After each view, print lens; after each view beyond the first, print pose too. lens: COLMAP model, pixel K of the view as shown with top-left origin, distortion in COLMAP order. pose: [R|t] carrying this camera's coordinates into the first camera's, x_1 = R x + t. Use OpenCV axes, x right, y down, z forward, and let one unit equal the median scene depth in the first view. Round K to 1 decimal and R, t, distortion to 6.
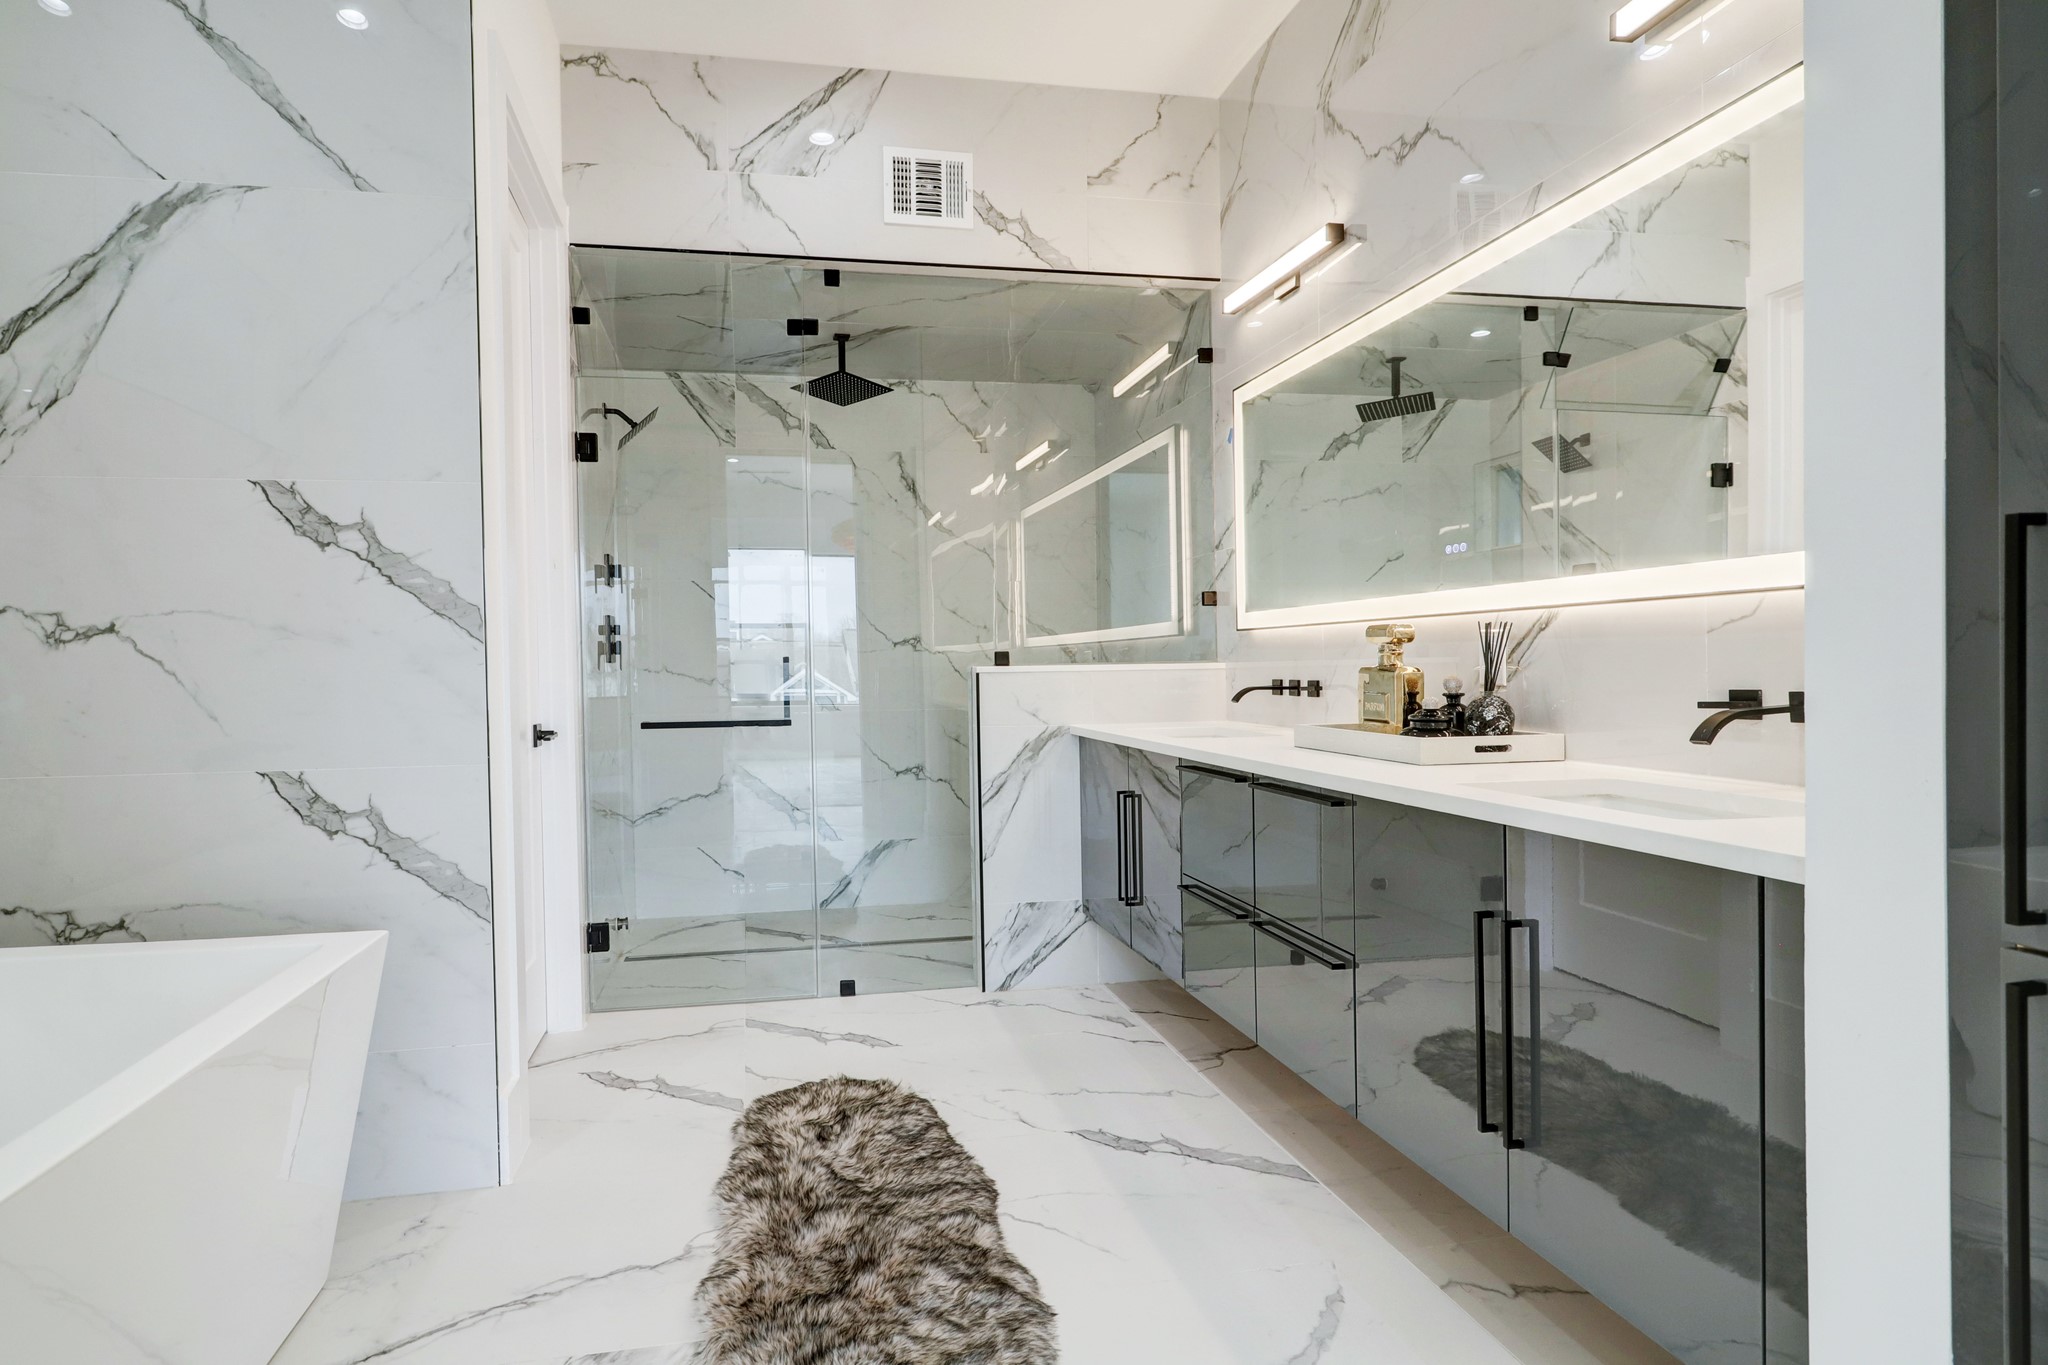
lens RADIAL K [[983.4, 0, 1006.2], [0, 983.4, 669.3], [0, 0, 1]] dist [-0.010257, 0.004123]
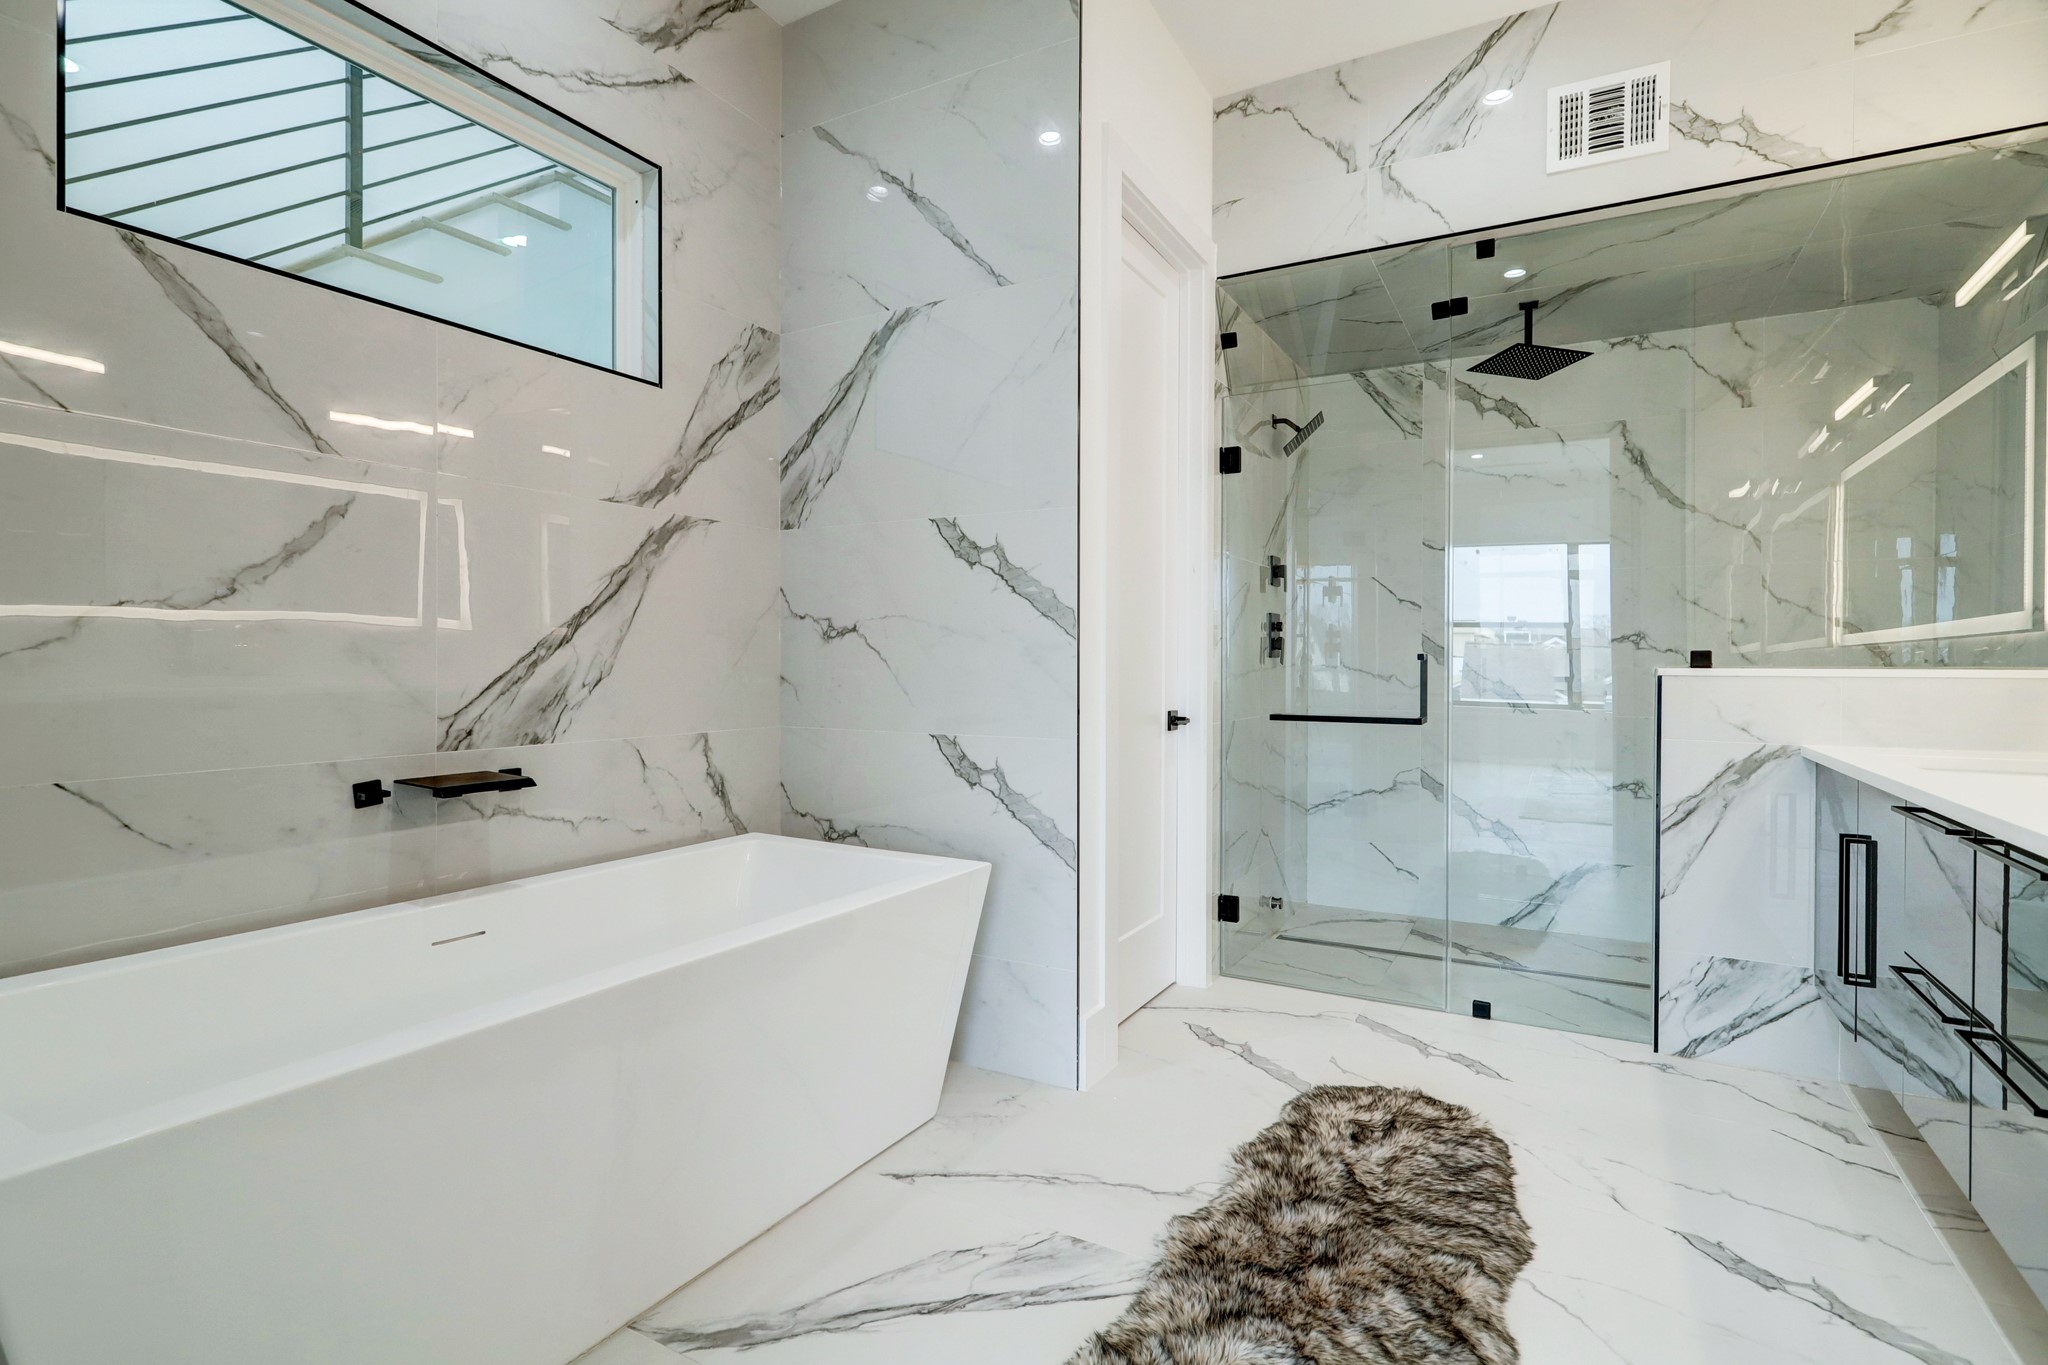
lens RADIAL K [[983.4, 0, 1049.8], [0, 983.4, 668.0], [0, 0, 1]] dist [-0.010257, 0.004123]
pose [[0.785899, 0.020301, -0.618021, 0.099433], [-0.018790, 0.999783, 0.008947, -0.000802], [0.618069, 0.004581, 0.786111, 0.014715]]
